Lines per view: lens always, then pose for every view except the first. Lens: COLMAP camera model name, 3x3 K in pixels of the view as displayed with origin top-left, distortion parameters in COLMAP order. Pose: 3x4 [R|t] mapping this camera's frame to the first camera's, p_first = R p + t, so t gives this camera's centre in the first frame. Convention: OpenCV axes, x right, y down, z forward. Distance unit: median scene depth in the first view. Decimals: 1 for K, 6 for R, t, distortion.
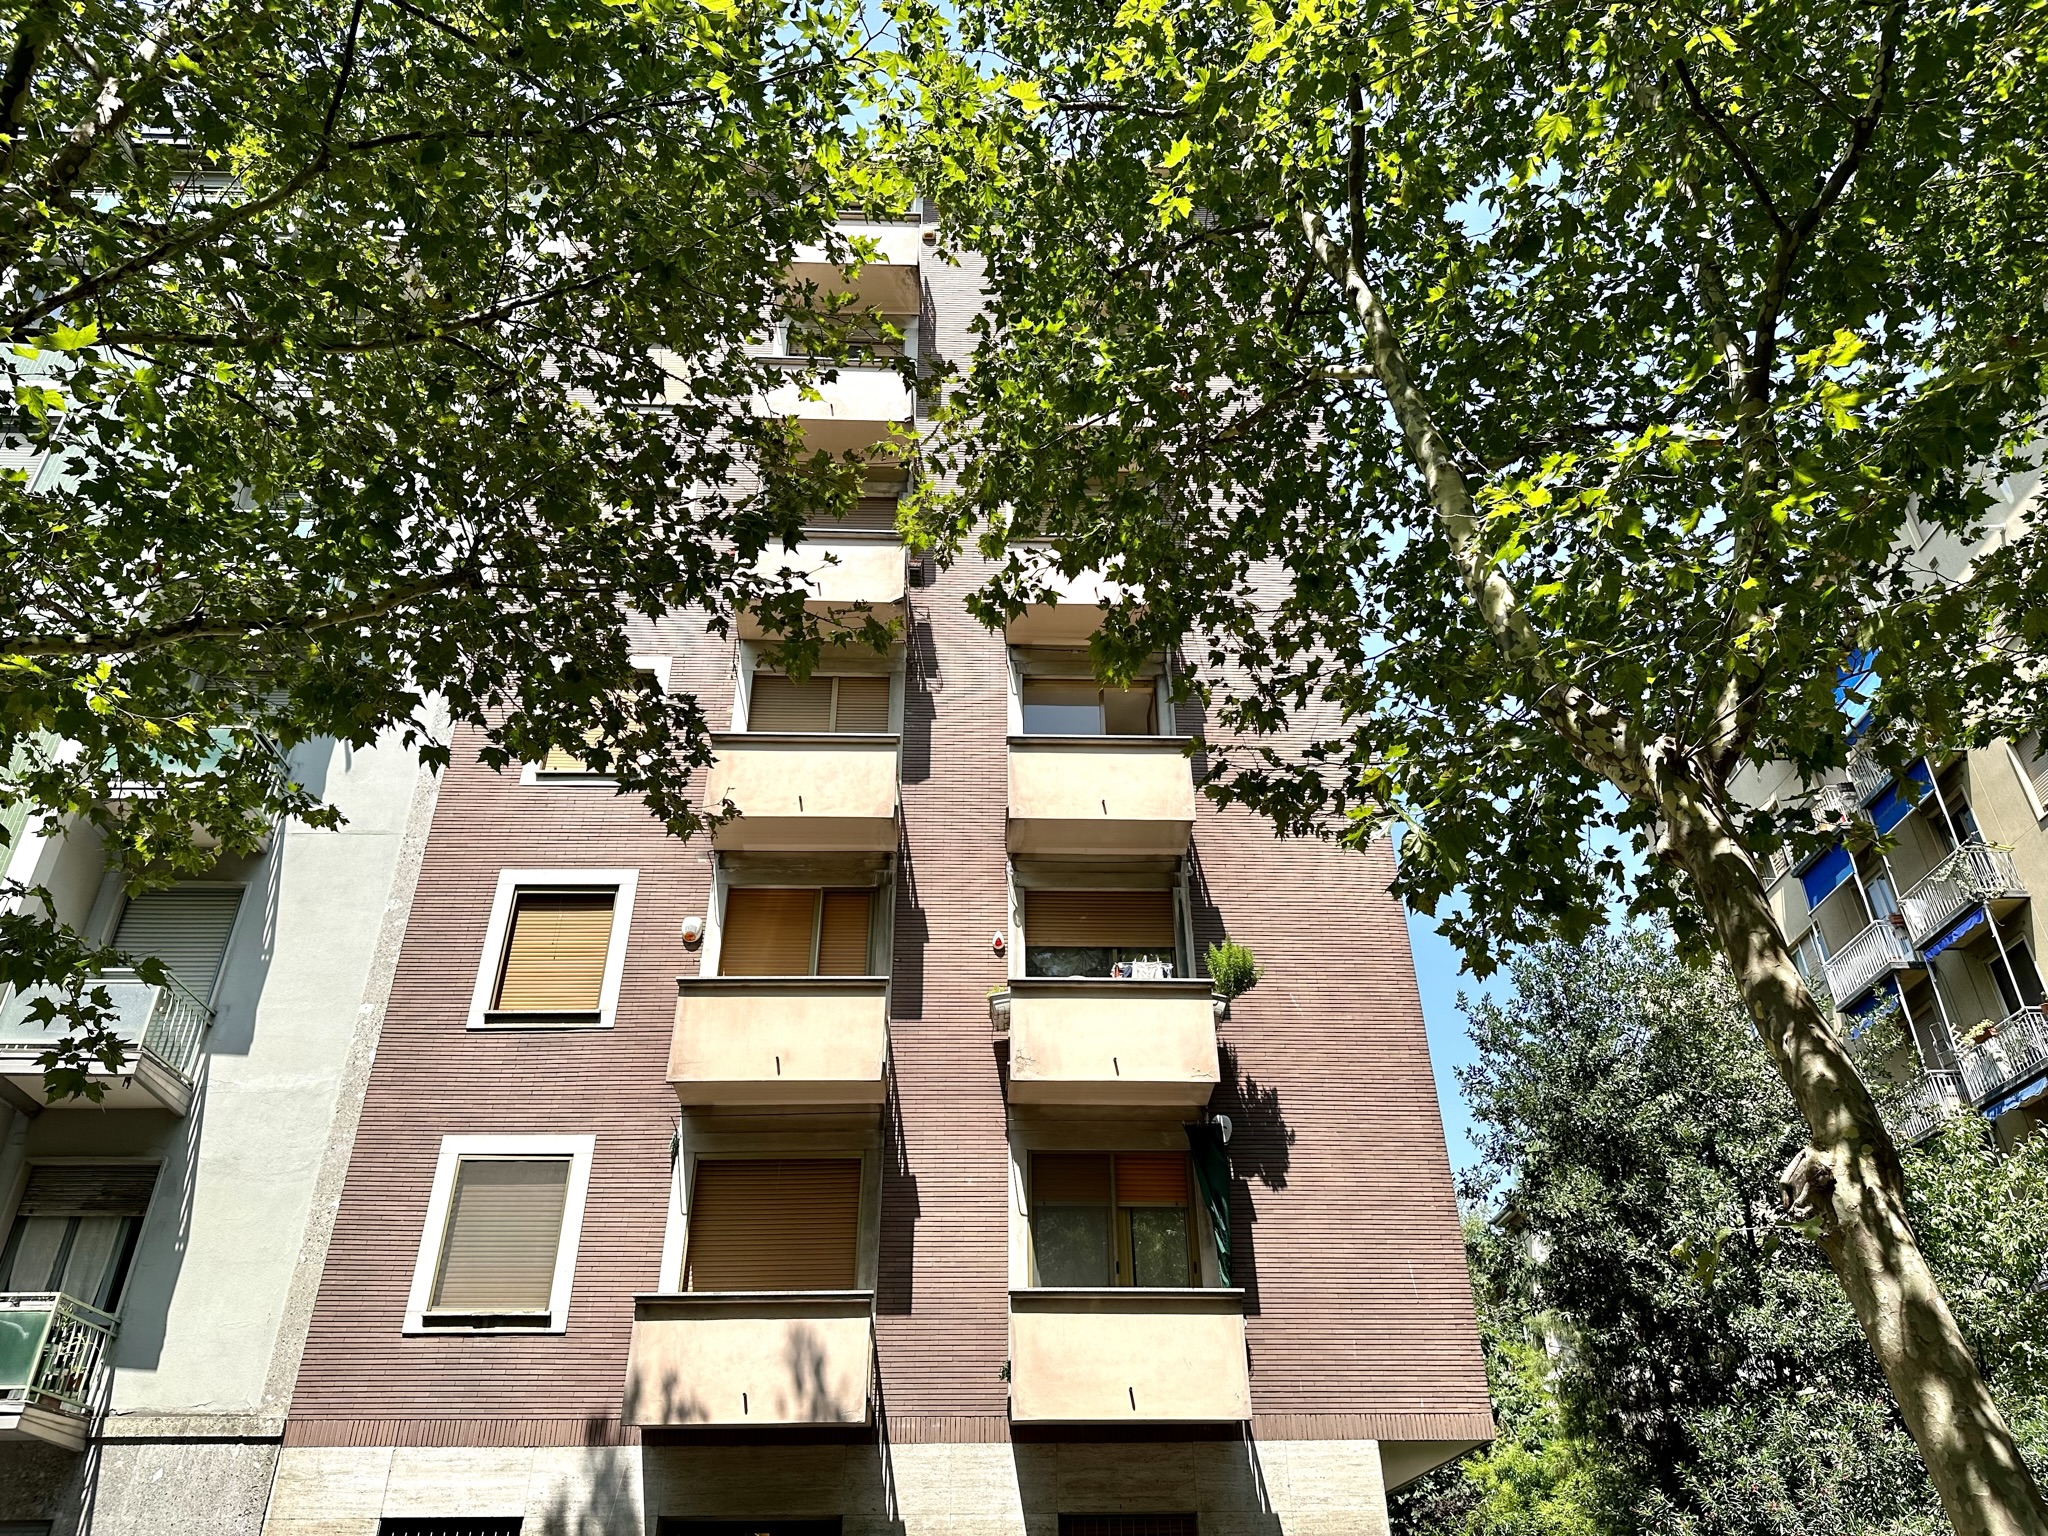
lens RADIAL K [[1452.2, 0, 1024.2], [0, 1452.2, 772.4], [0, 0, 1]] dist [0.005704, -0.001024]
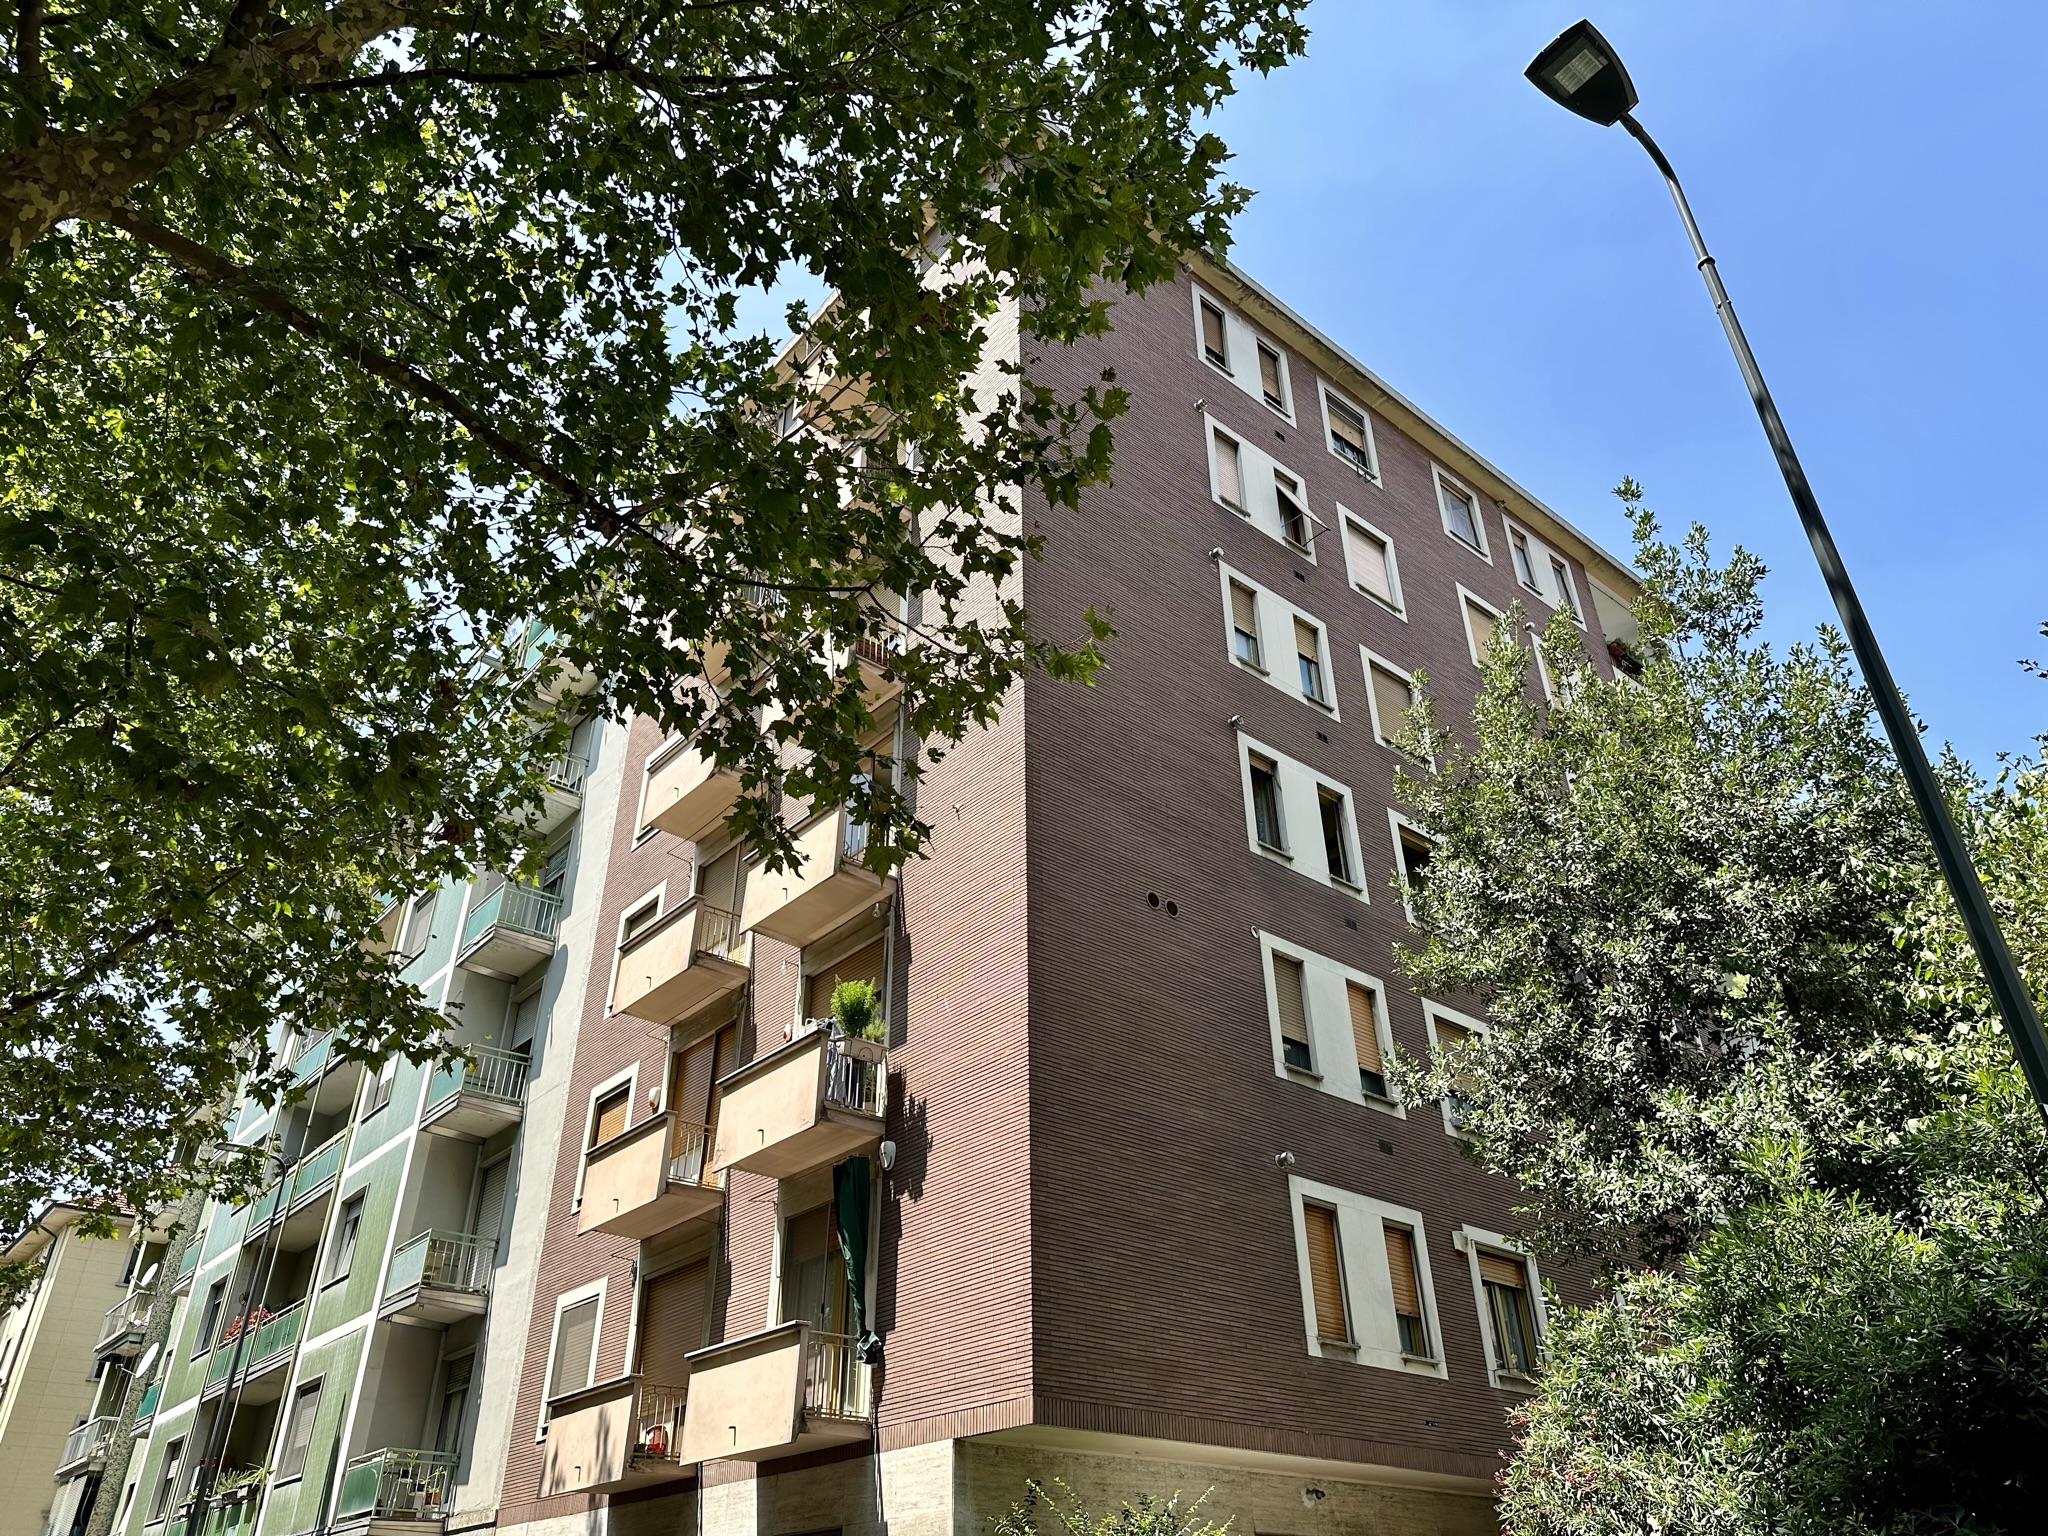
lens RADIAL K [[1452.2, 0, 1022.5], [0, 1452.2, 763.8], [0, 0, 1]] dist [0.005704, -0.001024]
pose [[0.619985, -0.422025, -0.661448, 1.028335], [0.423441, 0.889686, -0.170750, 0.220048], [0.660542, -0.174222, 0.730295, 0.356904]]
